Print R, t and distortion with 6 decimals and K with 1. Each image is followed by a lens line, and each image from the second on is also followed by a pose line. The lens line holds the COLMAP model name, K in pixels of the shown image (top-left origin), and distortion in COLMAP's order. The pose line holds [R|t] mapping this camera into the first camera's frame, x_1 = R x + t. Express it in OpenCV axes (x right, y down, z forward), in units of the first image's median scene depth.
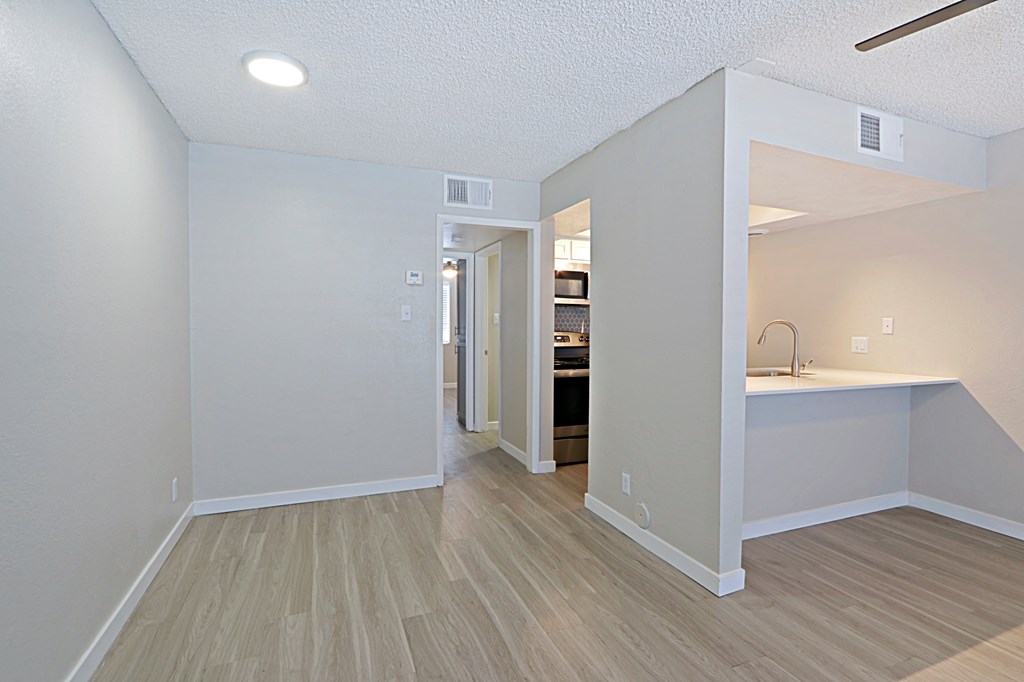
lens RADIAL K [[474.8, 0, 512.0], [0, 474.8, 341.0], [0, 0, 1]] dist [-0.002307, -0.000131]
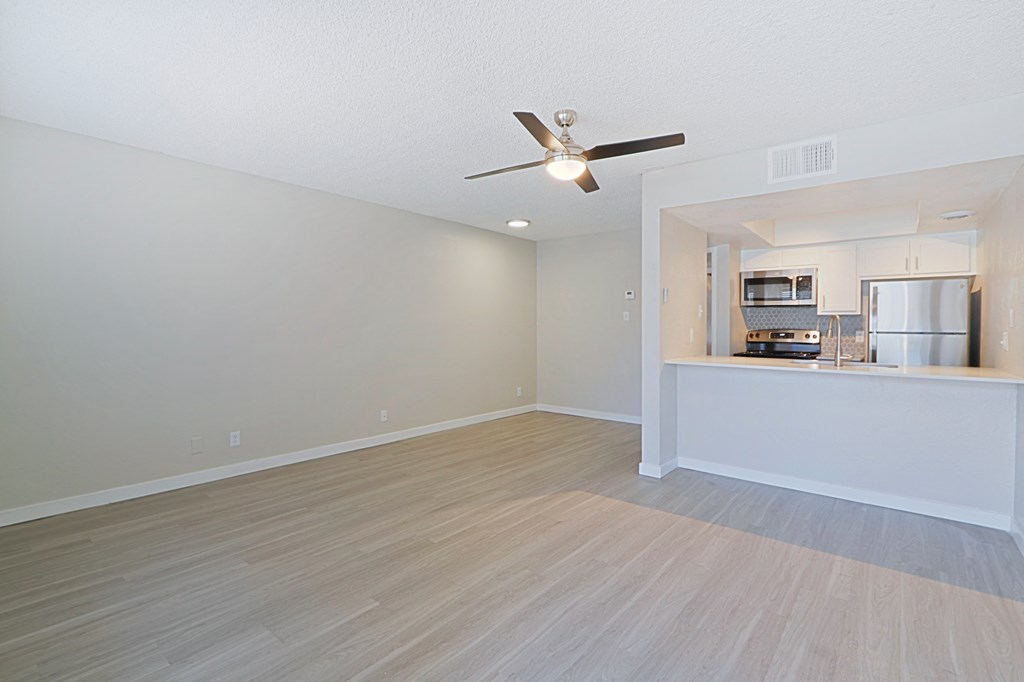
lens RADIAL K [[480.9, 0, 508.7], [0, 480.9, 327.6], [0, 0, 1]] dist [-0.017262, 0.000171]
pose [[0.475165, -0.001806, -0.879895, 1.070595], [-0.036444, 0.999099, -0.021731, 0.033945], [0.879142, 0.042392, 0.474671, -0.171215]]
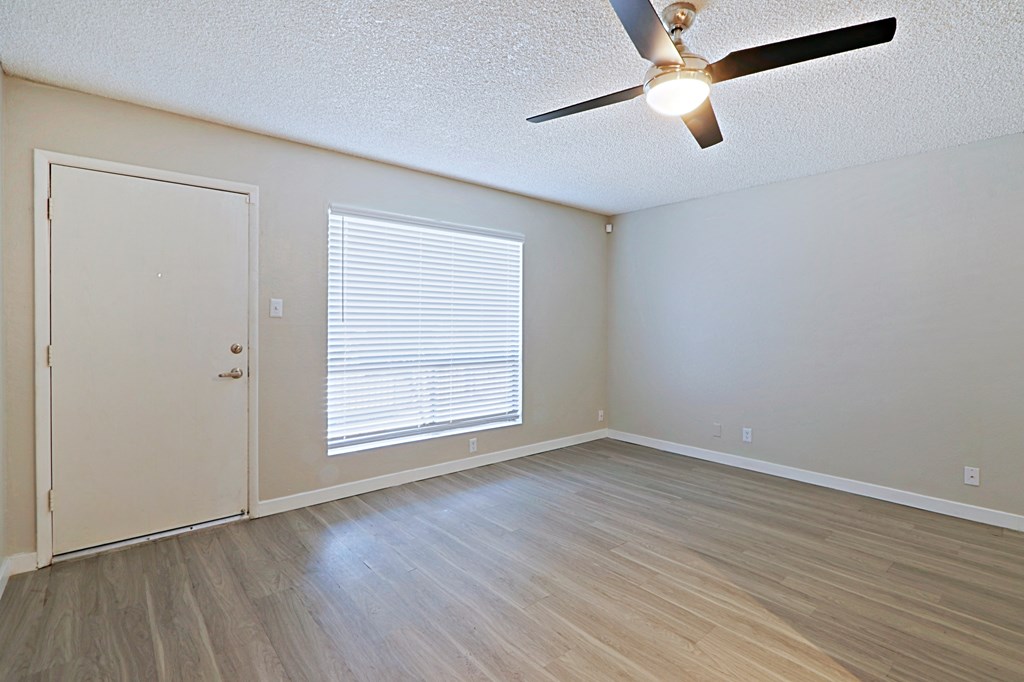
lens RADIAL K [[480.9, 0, 508.7], [0, 480.9, 327.6], [0, 0, 1]] dist [-0.017262, 0.000171]
pose [[-0.950533, -0.005225, -0.310580, 0.752150], [-0.020444, 0.998743, 0.045769, -0.018643], [0.309950, 0.049854, -0.949445, 0.708974]]
